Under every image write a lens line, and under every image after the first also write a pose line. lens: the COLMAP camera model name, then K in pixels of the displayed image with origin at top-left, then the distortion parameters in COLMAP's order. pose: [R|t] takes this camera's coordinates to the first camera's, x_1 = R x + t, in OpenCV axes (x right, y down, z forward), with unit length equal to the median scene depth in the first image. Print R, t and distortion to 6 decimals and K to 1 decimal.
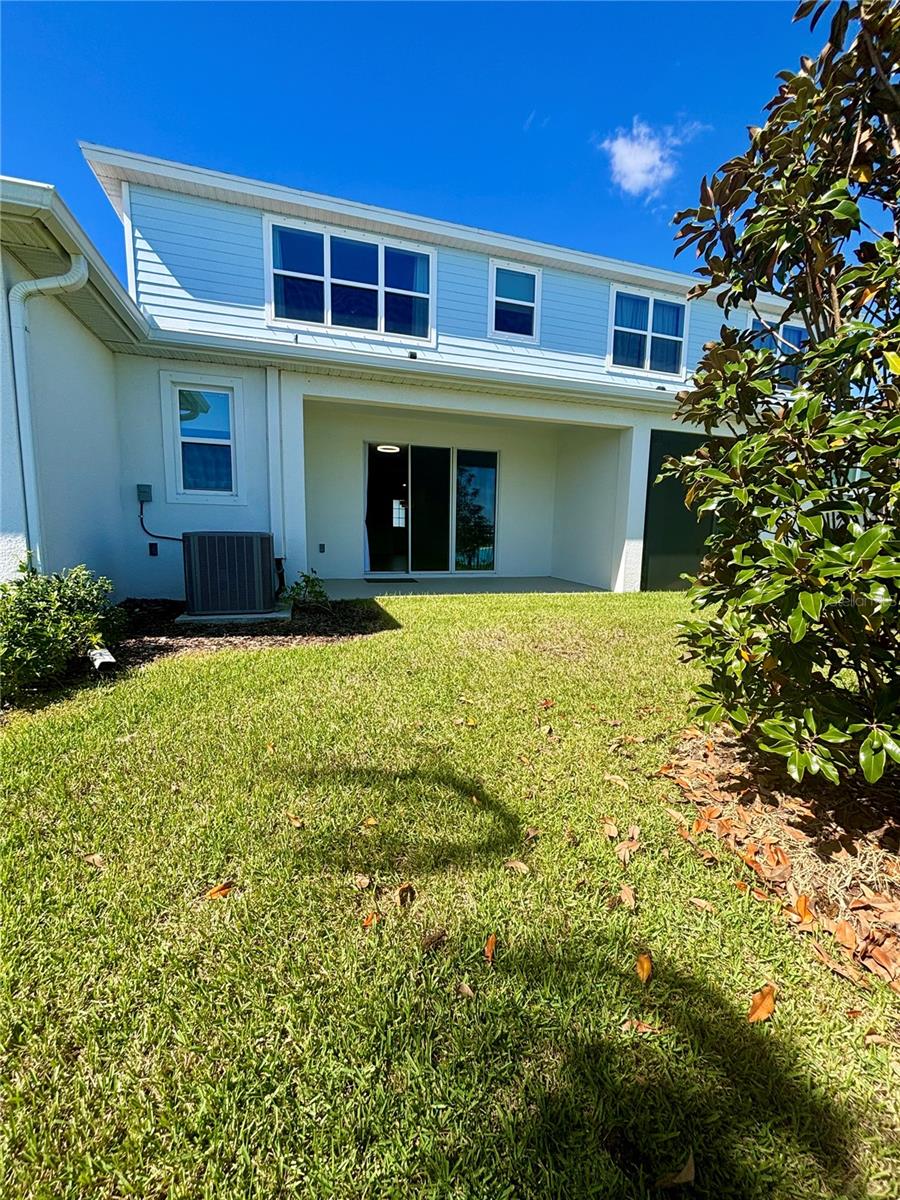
lens RADIAL K [[484.7, 0, 454.4], [0, 484.7, 595.8], [0, 0, 1]] dist [-0.004500, -0.000105]
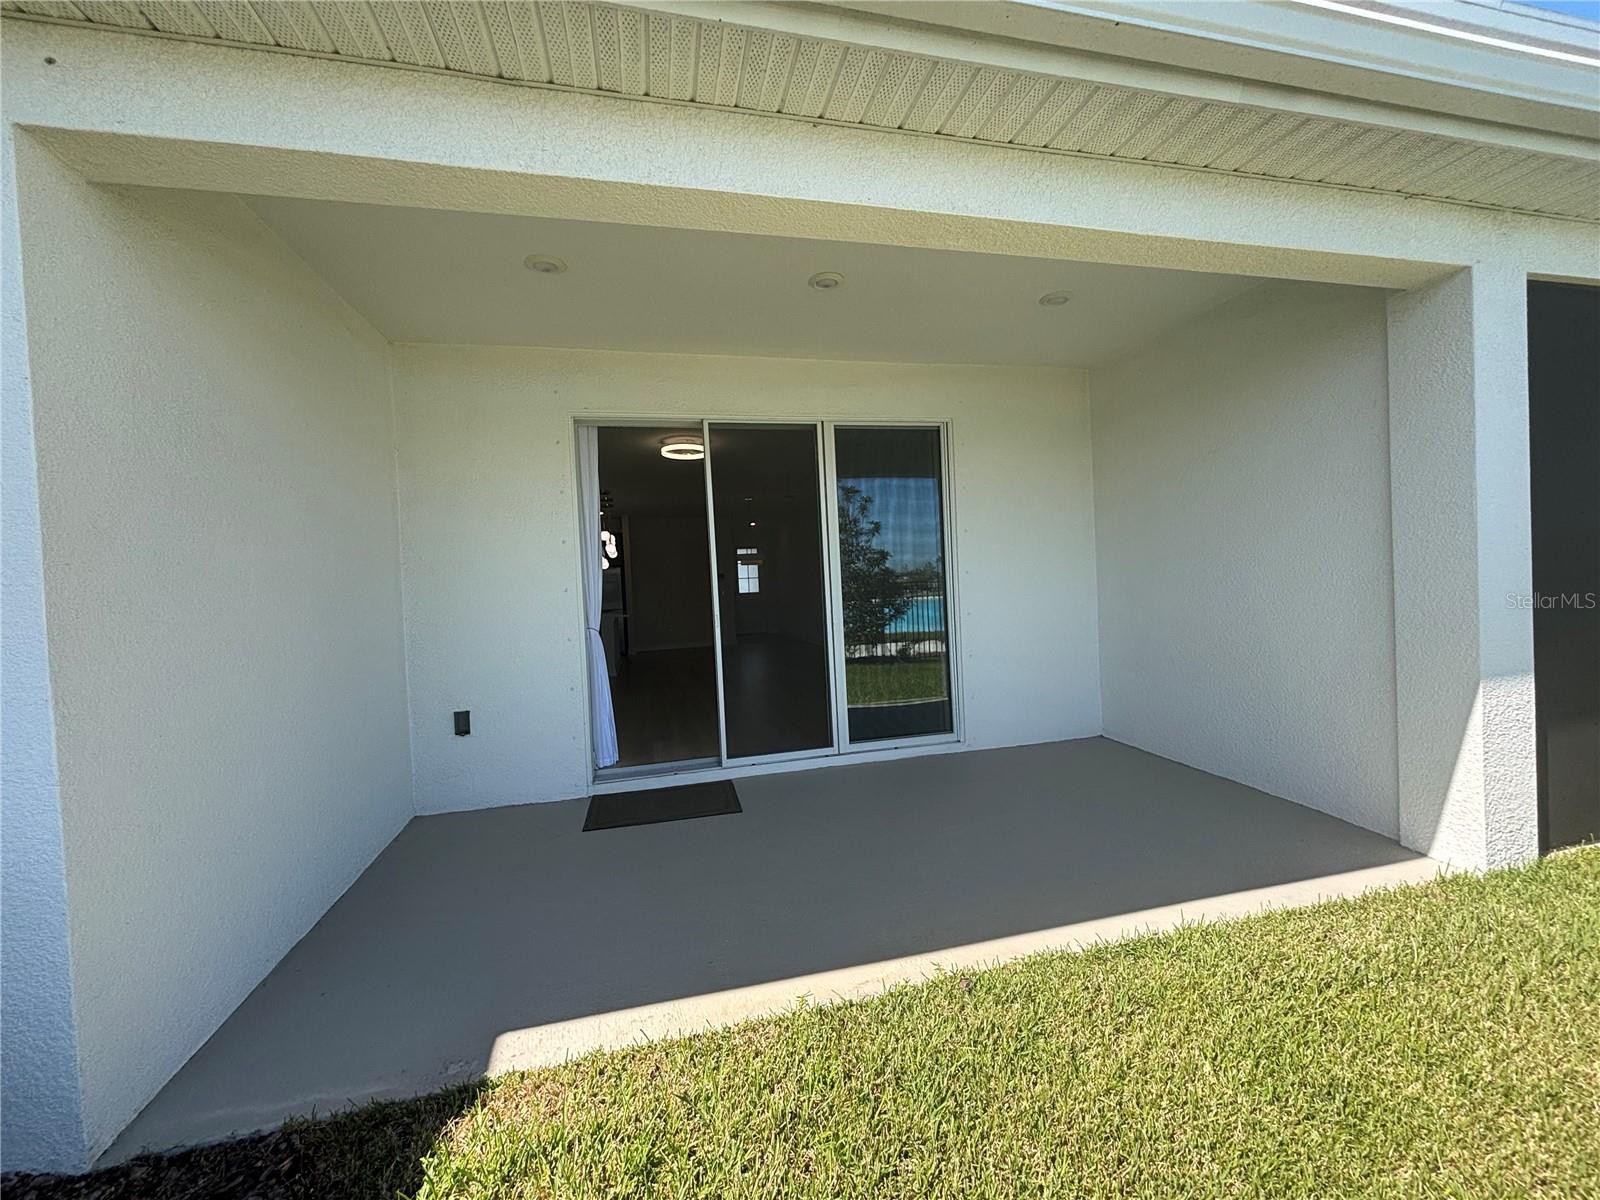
lens RADIAL K [[646.3, 0, 798.2], [0, 646.3, 602.8], [0, 0, 1]] dist [-0.004500, -0.000105]
pose [[0.995903, -0.056766, -0.070393, 0.005069], [0.049787, 0.994017, -0.097219, -0.116073], [0.075491, 0.093316, 0.992771, 0.498744]]
